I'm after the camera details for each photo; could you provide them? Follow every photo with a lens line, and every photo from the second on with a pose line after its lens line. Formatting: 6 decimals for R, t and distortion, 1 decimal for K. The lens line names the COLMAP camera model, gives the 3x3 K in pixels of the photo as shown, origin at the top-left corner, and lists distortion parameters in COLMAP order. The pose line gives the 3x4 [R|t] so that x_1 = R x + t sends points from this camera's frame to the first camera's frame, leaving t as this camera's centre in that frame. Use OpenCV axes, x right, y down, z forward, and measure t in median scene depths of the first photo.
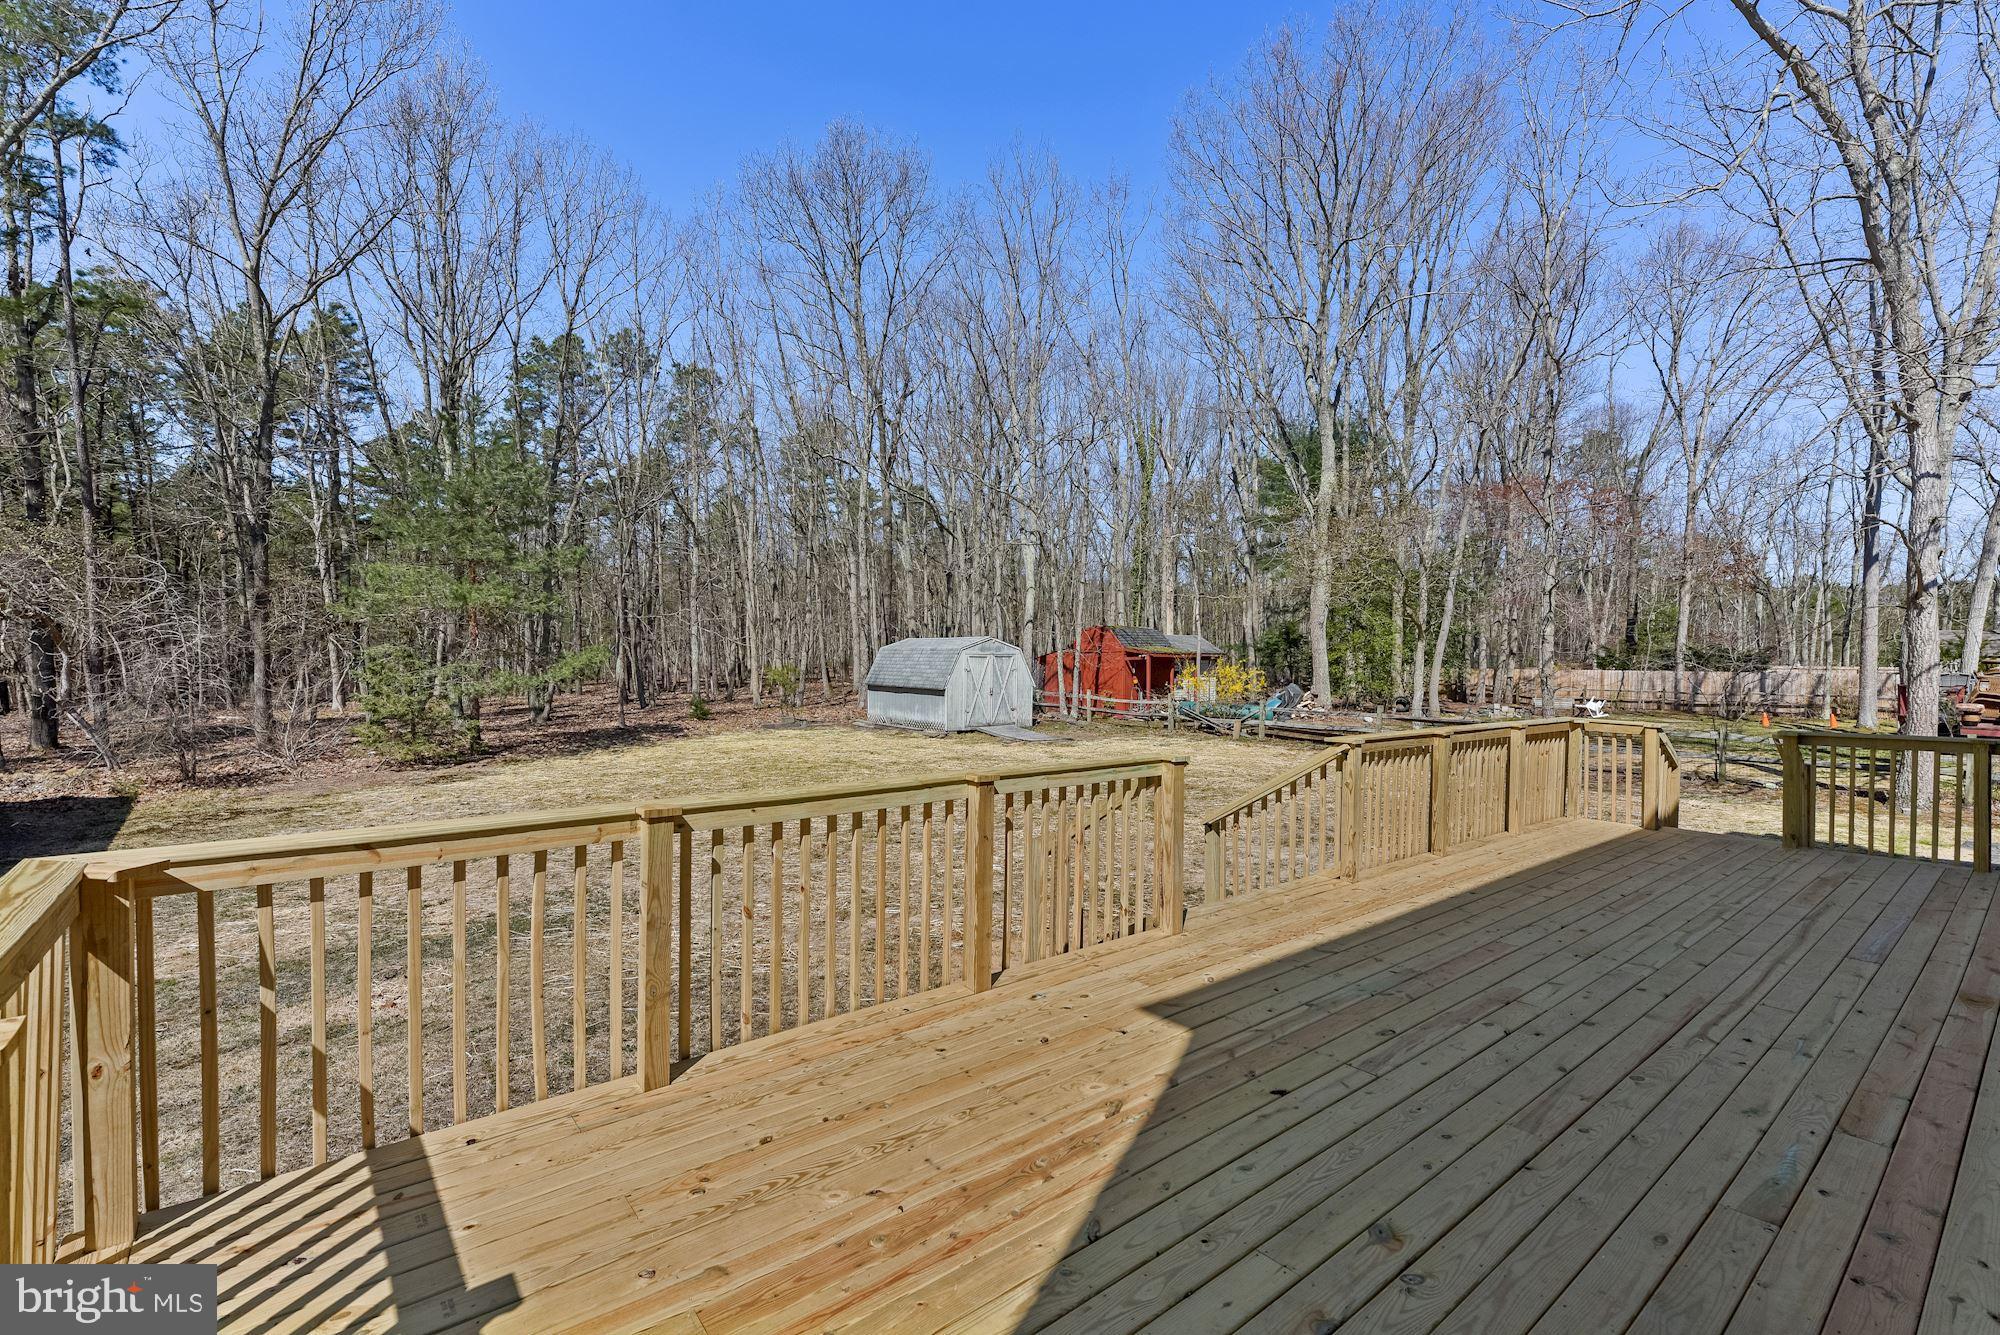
lens RADIAL K [[943.4, 0, 1006.5], [0, 943.4, 664.9], [0, 0, 1]] dist [0.001597, -0.000760]
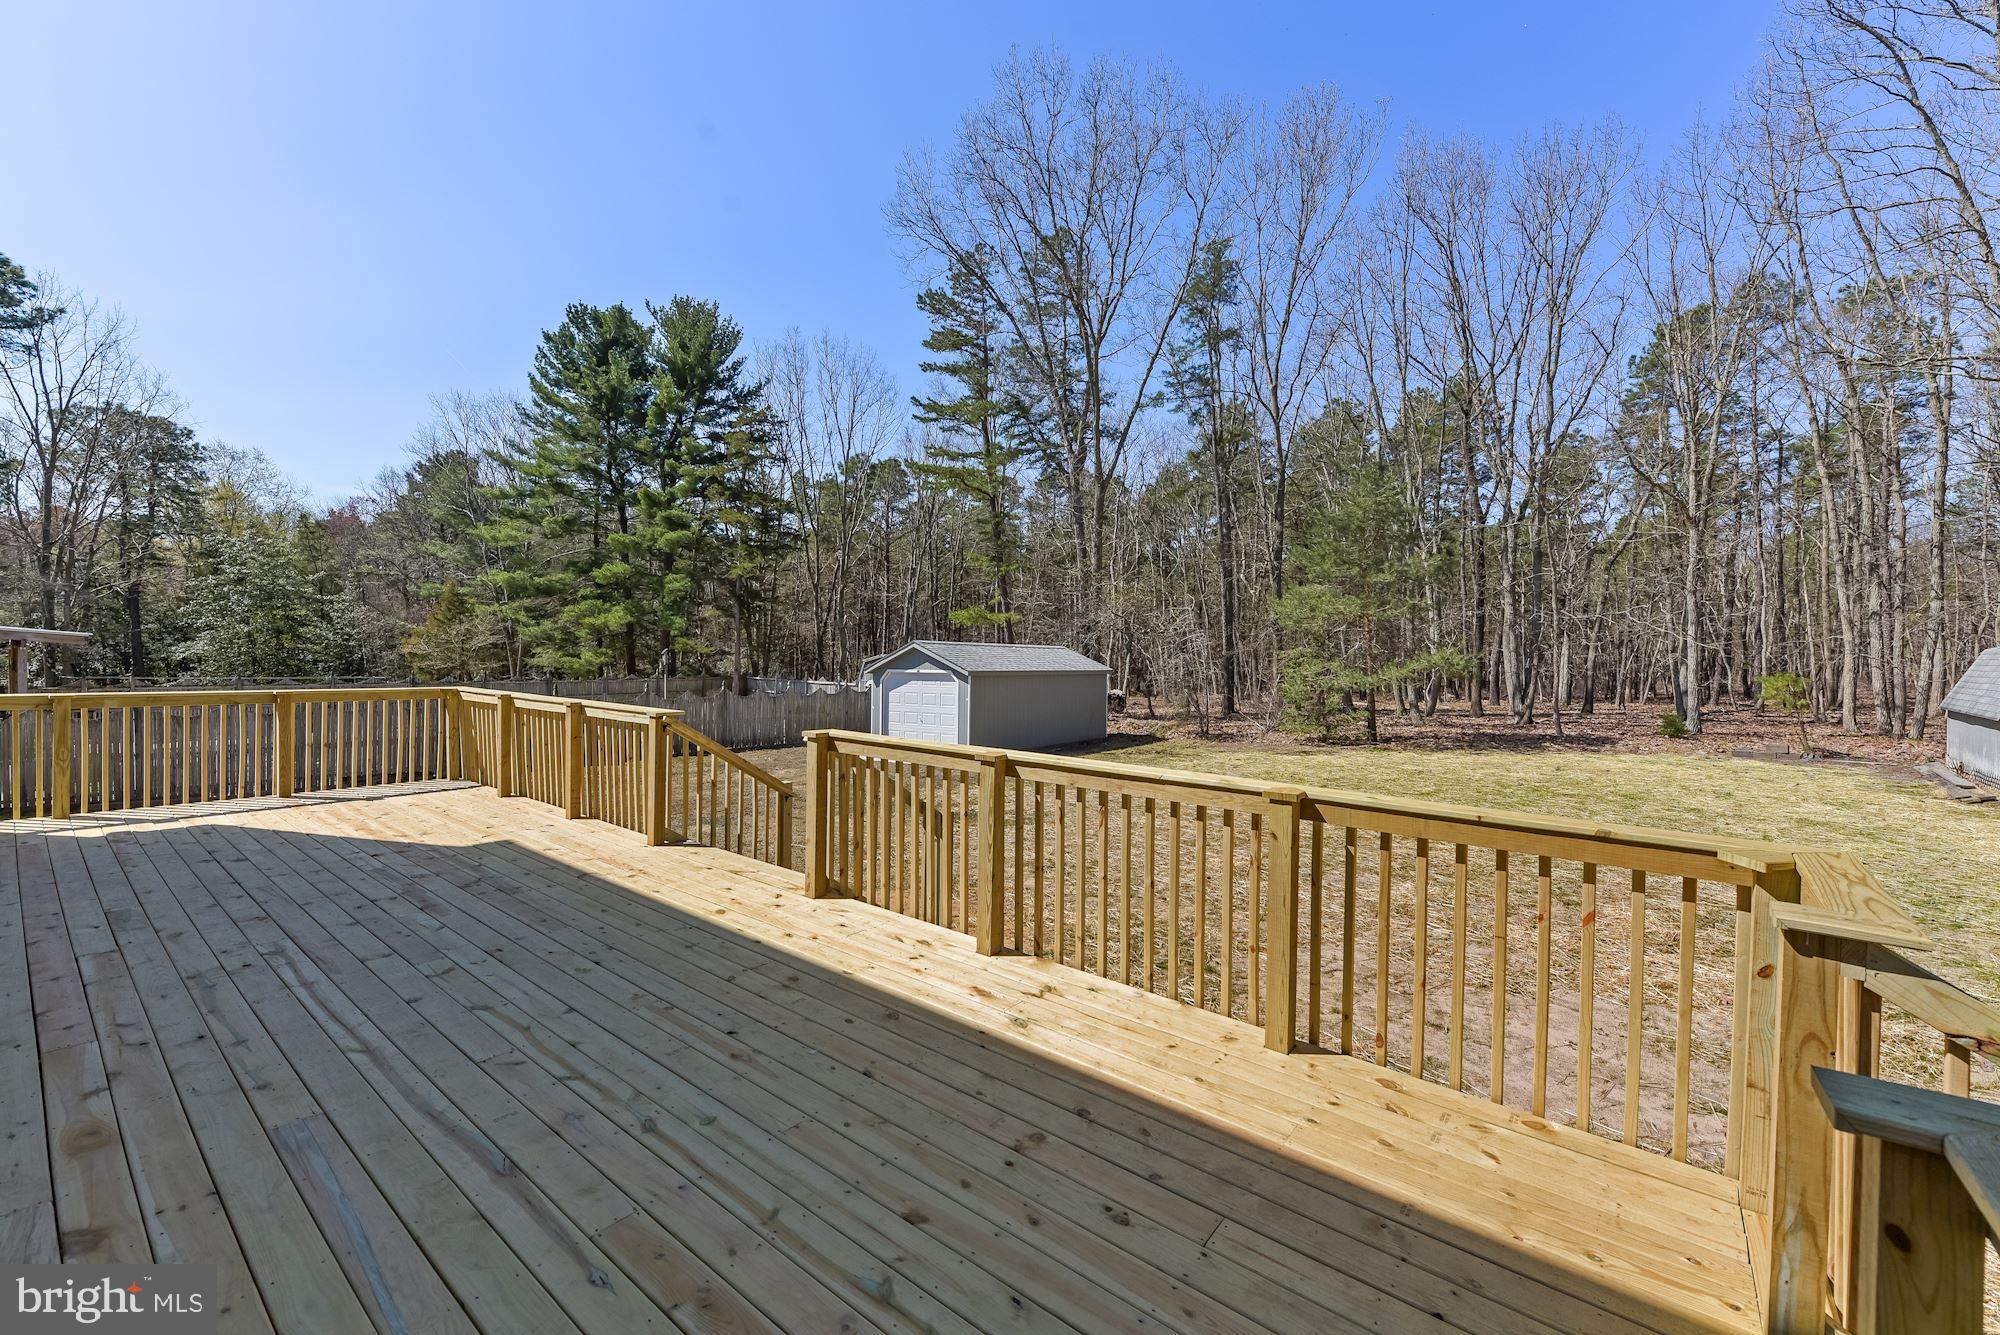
lens RADIAL K [[835.4, 0, 995.5], [0, 835.4, 651.5], [0, 0, 1]] dist [-0.003767, -0.000545]
pose [[0.161711, -0.004791, -0.986827, 0.740172], [-0.024969, 0.999648, -0.008945, 0.002988], [0.986522, 0.026087, 0.161534, 0.662247]]
